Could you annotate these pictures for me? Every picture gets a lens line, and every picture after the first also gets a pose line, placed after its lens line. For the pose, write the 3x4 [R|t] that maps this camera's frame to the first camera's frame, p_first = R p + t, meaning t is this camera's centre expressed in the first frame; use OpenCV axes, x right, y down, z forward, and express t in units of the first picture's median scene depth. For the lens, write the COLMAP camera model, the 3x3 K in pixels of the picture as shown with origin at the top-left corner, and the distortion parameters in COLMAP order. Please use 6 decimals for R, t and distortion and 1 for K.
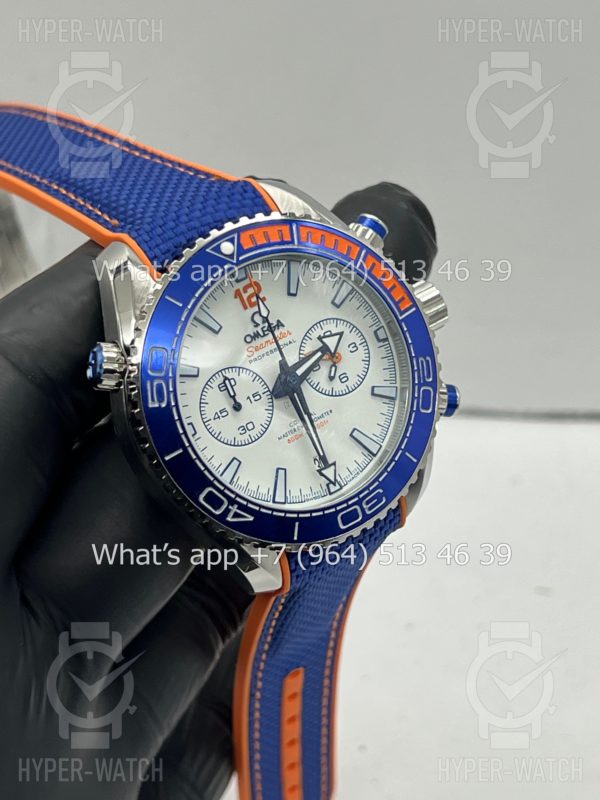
lens RADIAL K [[1929.4, 0, 295.4], [0, 1929.4, 398.9], [0, 0, 1]] dist [0.349409, 0.000000]
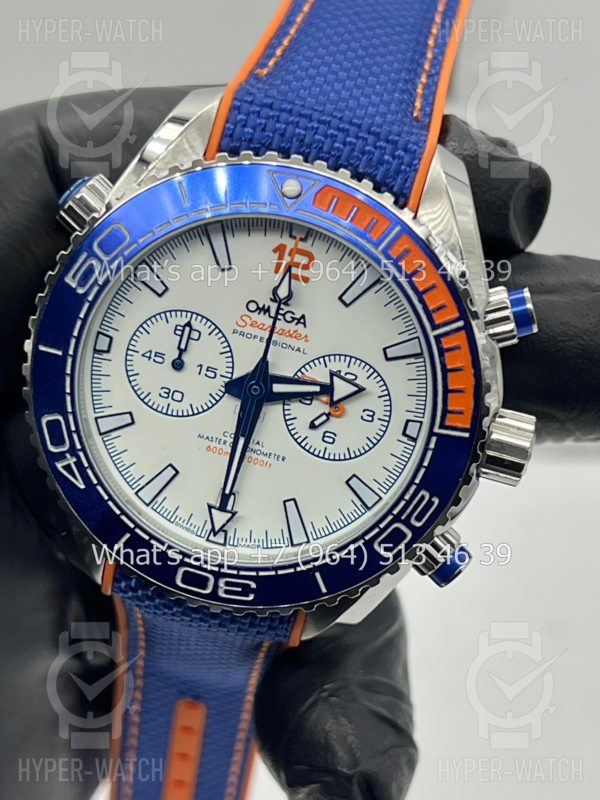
lens RADIAL K [[1929.4, 0, 299.6], [0, 1929.4, 429.7], [0, 0, 1]] dist [0.349409, 0.000000]
pose [[0.651560, 0.678385, -0.339504, 0.265120], [-0.629510, 0.733249, 0.257029, -0.194687], [0.423305, 0.046251, 0.904806, 0.352058]]
